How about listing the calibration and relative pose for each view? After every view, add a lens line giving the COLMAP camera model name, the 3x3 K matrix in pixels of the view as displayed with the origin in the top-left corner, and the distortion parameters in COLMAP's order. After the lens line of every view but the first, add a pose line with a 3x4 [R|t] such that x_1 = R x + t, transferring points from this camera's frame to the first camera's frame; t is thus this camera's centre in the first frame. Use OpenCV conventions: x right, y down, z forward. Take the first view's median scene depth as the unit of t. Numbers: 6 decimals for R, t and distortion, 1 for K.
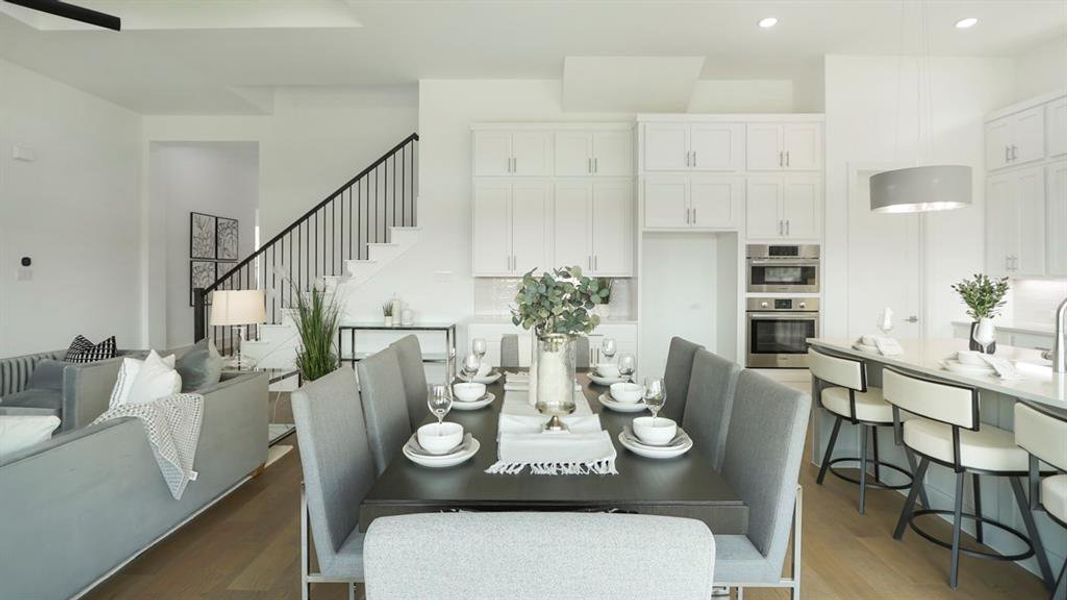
lens RADIAL K [[502.4, 0, 519.2], [0, 502.4, 272.4], [0, 0, 1]] dist [-0.018727, 0.002527]
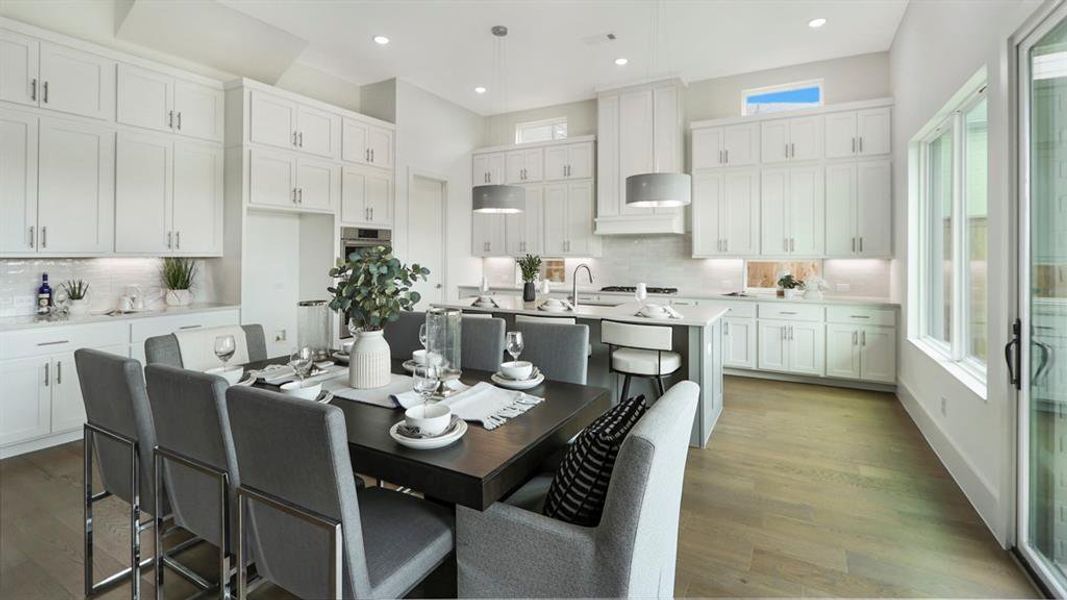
lens RADIAL K [[486.2, 0, 540.1], [0, 486.2, 248.6], [0, 0, 1]] dist [-0.013199, 0.001573]
pose [[0.459428, 0.010492, 0.888153, -0.295899], [-0.004617, 0.999945, -0.009425, 0.000185], [-0.888203, 0.000230, 0.459451, 0.125027]]
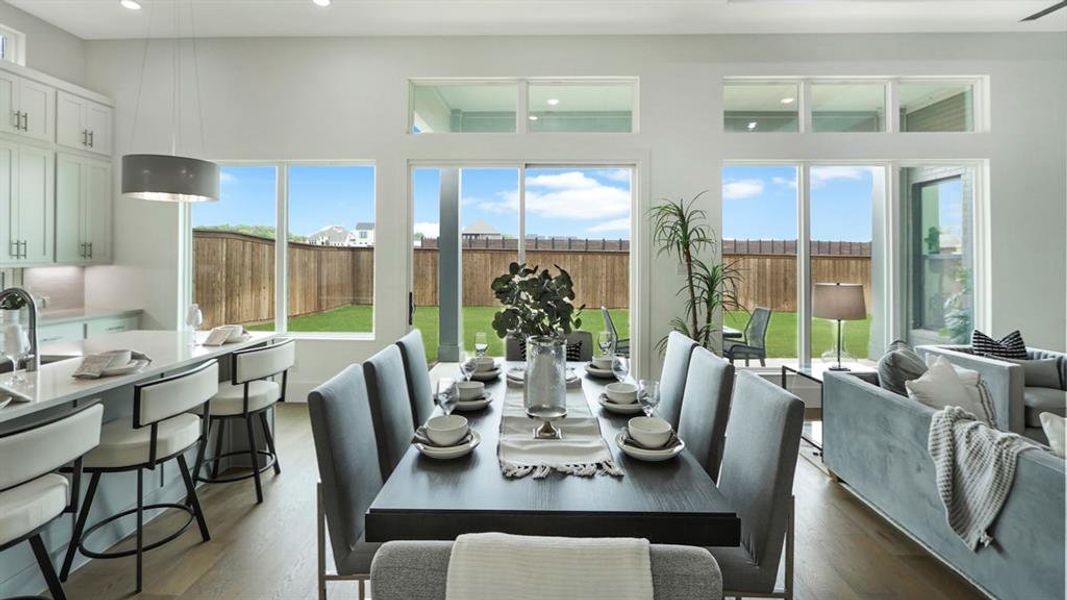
lens RADIAL K [[513.3, 0, 524.7], [0, 513.3, 255.6], [0, 0, 1]] dist [-0.028467, 0.000311]
pose [[-0.999979, -0.005457, -0.003473, 0.088825], [-0.005434, 0.999964, -0.006571, -0.010787], [0.003508, -0.006552, -0.999972, 0.931932]]
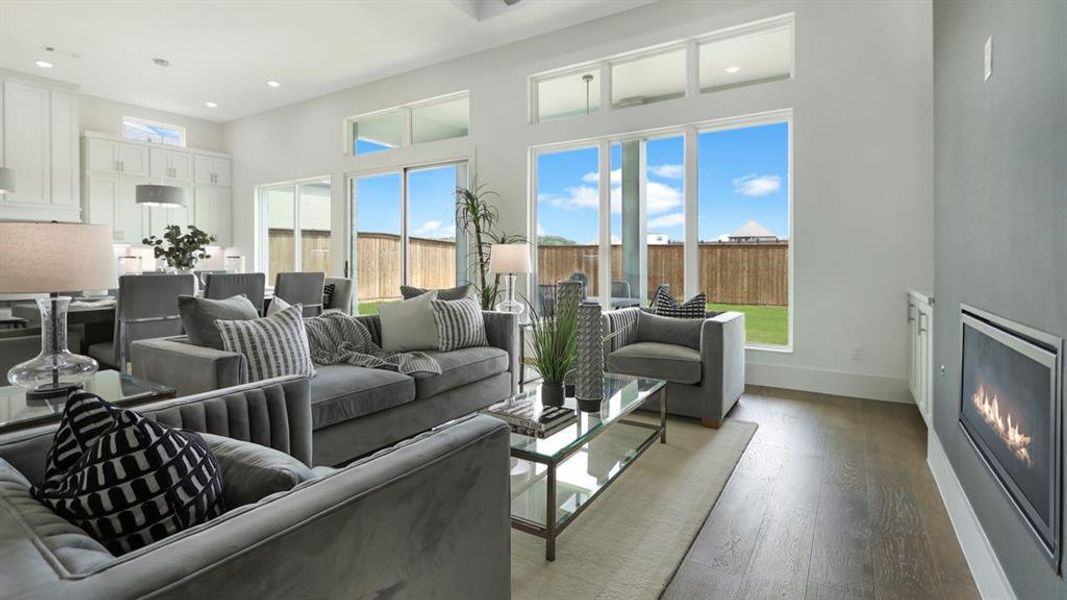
lens RADIAL K [[502.4, 0, 543.1], [0, 502.4, 259.8], [0, 0, 1]] dist [-0.018727, 0.002527]
pose [[-0.867926, 0.006250, 0.496654, -0.899208], [0.001696, 0.999952, -0.009620, 0.063965], [-0.496690, -0.007507, -0.867896, 0.914758]]
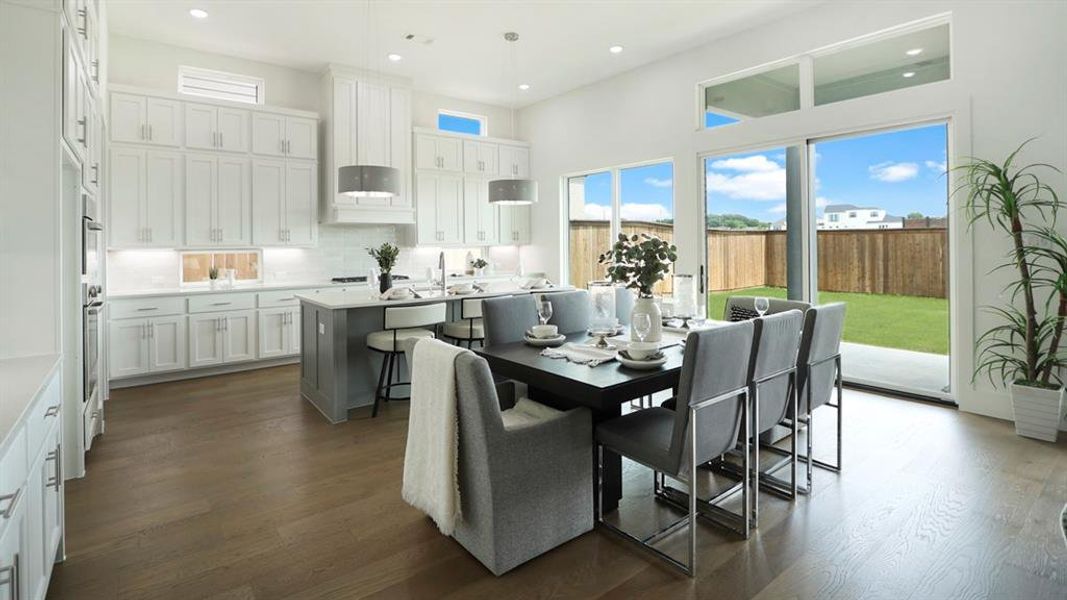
lens RADIAL K [[502.4, 0, 513.3], [0, 502.4, 241.2], [0, 0, 1]] dist [-0.018727, 0.002527]
pose [[-0.623260, 0.007473, 0.781979, -0.334086], [0.003150, 0.999970, -0.007046, 0.005917], [-0.782008, -0.001928, -0.623265, 0.993193]]
